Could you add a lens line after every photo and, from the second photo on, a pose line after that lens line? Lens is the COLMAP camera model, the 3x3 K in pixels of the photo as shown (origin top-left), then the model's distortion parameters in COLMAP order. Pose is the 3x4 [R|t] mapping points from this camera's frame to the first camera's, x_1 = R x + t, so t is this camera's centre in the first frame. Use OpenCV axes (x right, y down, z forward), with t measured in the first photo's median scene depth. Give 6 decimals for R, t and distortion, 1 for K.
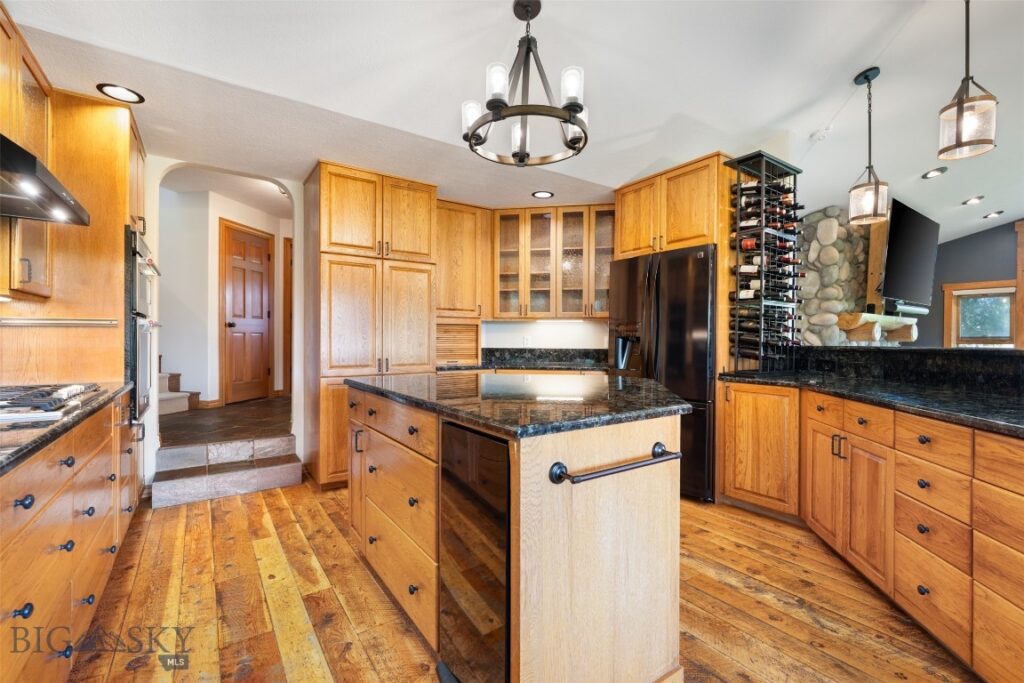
lens RADIAL K [[451.3, 0, 509.8], [0, 451.3, 341.4], [0, 0, 1]] dist [0.002213, -0.003274]
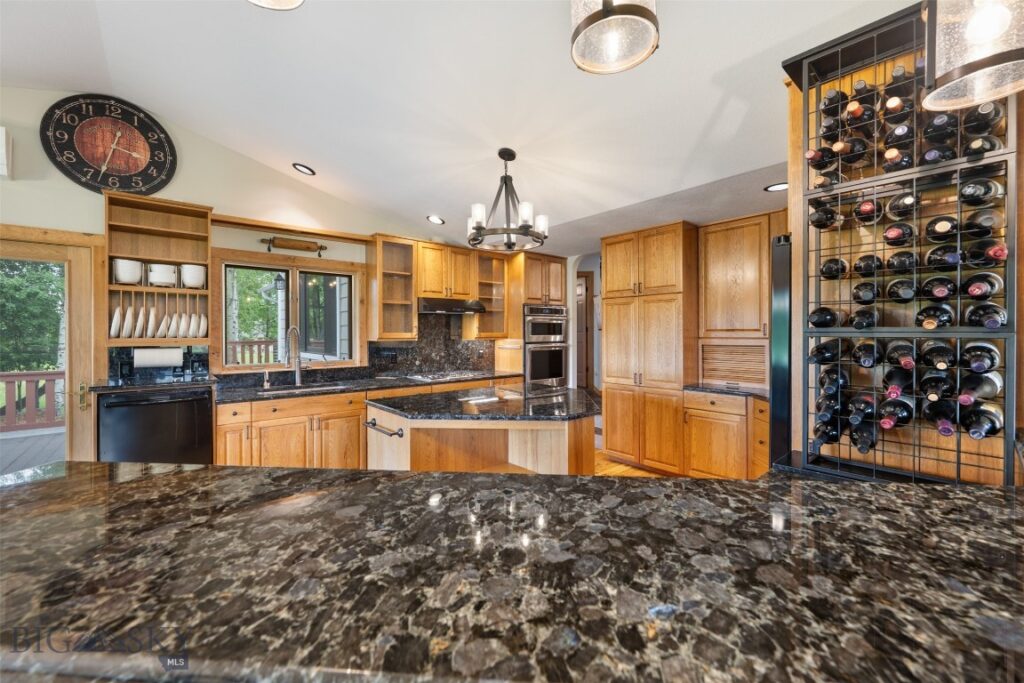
lens RADIAL K [[409.2, 0, 509.5], [0, 409.2, 335.8], [0, 0, 1]] dist [-0.003813, 0.000030]
pose [[0.114287, 0.000446, -0.993448, 0.830292], [-0.001827, 0.999998, 0.000238, -0.068199], [0.993446, 0.001788, 0.114287, 0.486093]]
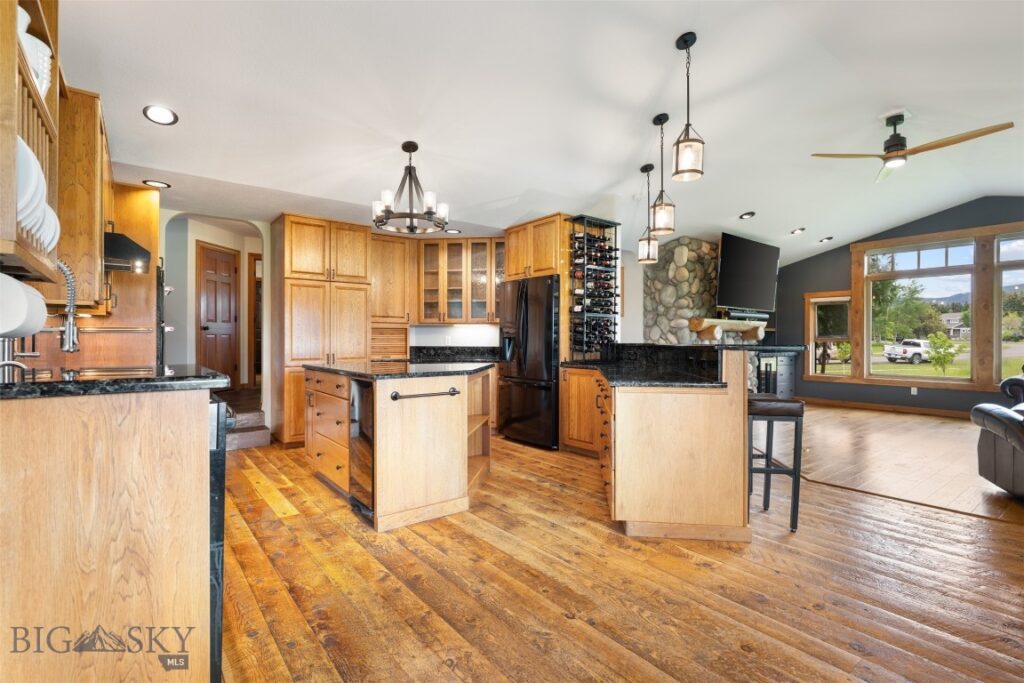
lens RADIAL K [[487.6, 0, 509.8], [0, 487.6, 340.1], [0, 0, 1]] dist [-0.000497, 0.000142]
pose [[0.998542, -0.003122, 0.053892, 0.182885], [0.003292, 0.999990, -0.003074, 0.002887], [-0.053882, 0.003247, 0.998542, -0.508269]]
